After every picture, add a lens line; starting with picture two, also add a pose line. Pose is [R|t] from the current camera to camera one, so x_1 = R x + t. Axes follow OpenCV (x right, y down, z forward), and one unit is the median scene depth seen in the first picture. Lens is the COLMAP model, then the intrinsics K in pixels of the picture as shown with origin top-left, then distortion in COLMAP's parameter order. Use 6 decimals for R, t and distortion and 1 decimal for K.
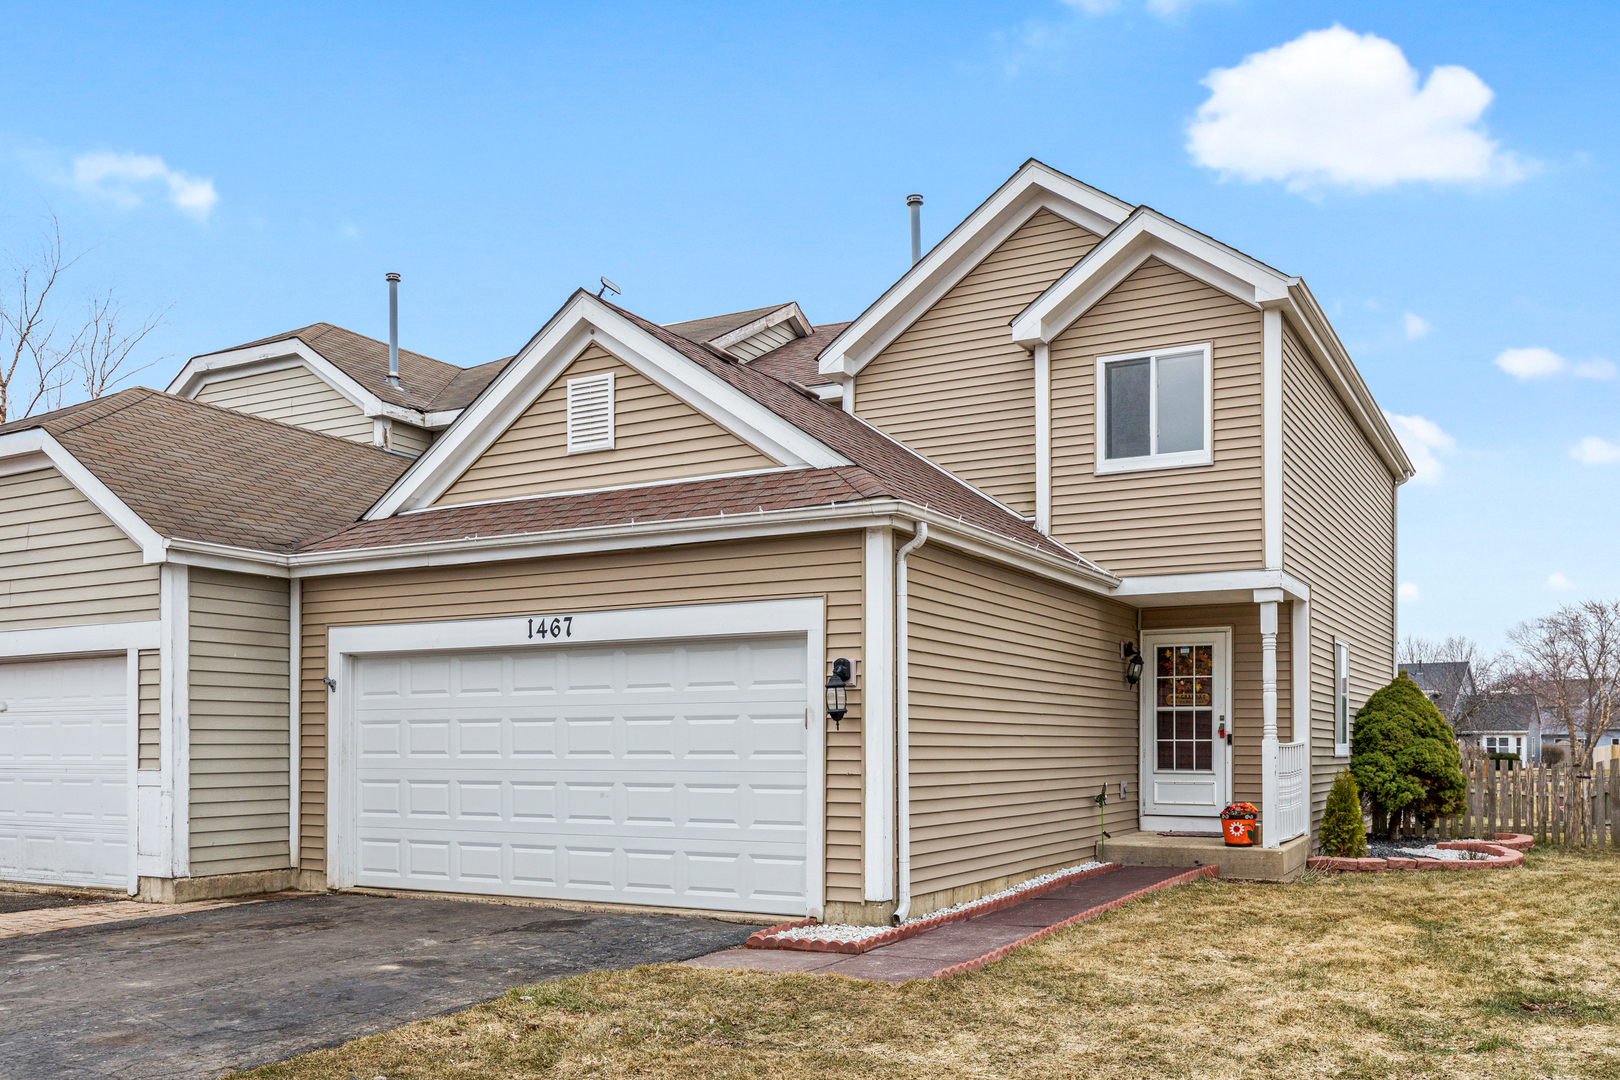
lens RADIAL K [[1374.3, 0, 810.0], [0, 1374.3, 540.0], [0, 0, 1]] dist [0.002346, -0.002494]
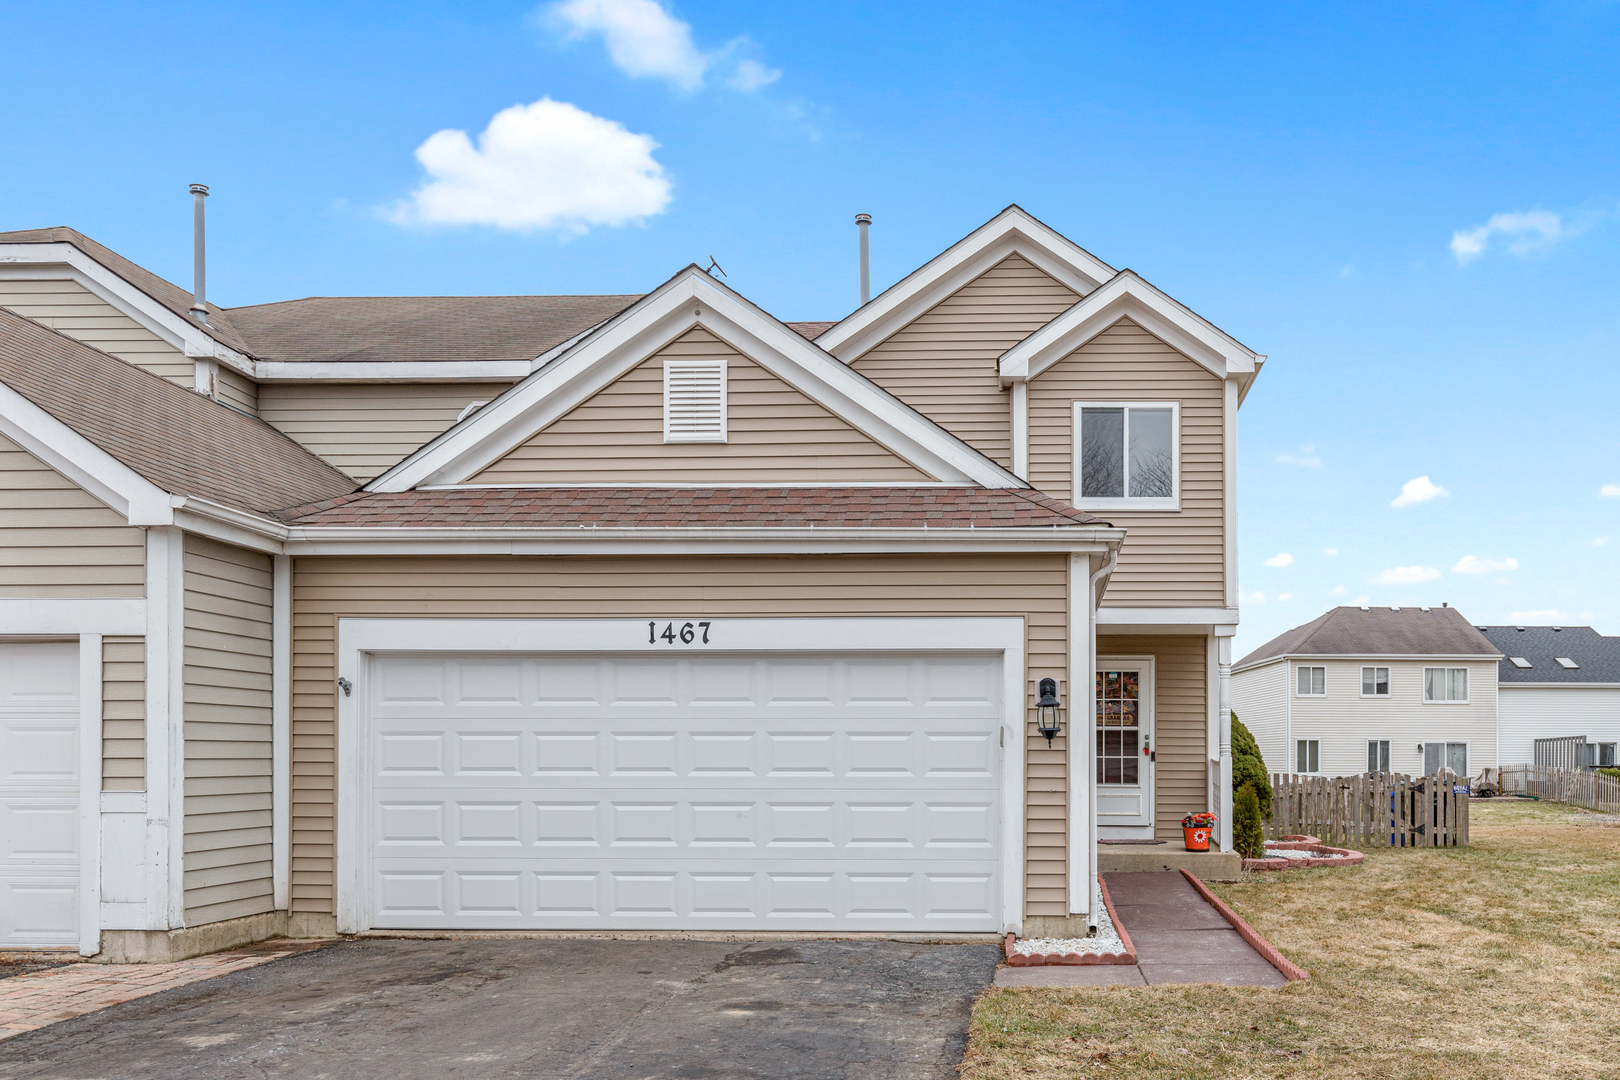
lens RADIAL K [[1386.6, 0, 809.9], [0, 1386.6, 555.0], [0, 0, 1]] dist [-0.003556, 0.003673]
pose [[0.888859, 0.069060, 0.452946, -0.490340], [-0.071130, 0.997389, -0.012485, 0.016408], [-0.452626, -0.021121, 0.891450, 0.131361]]
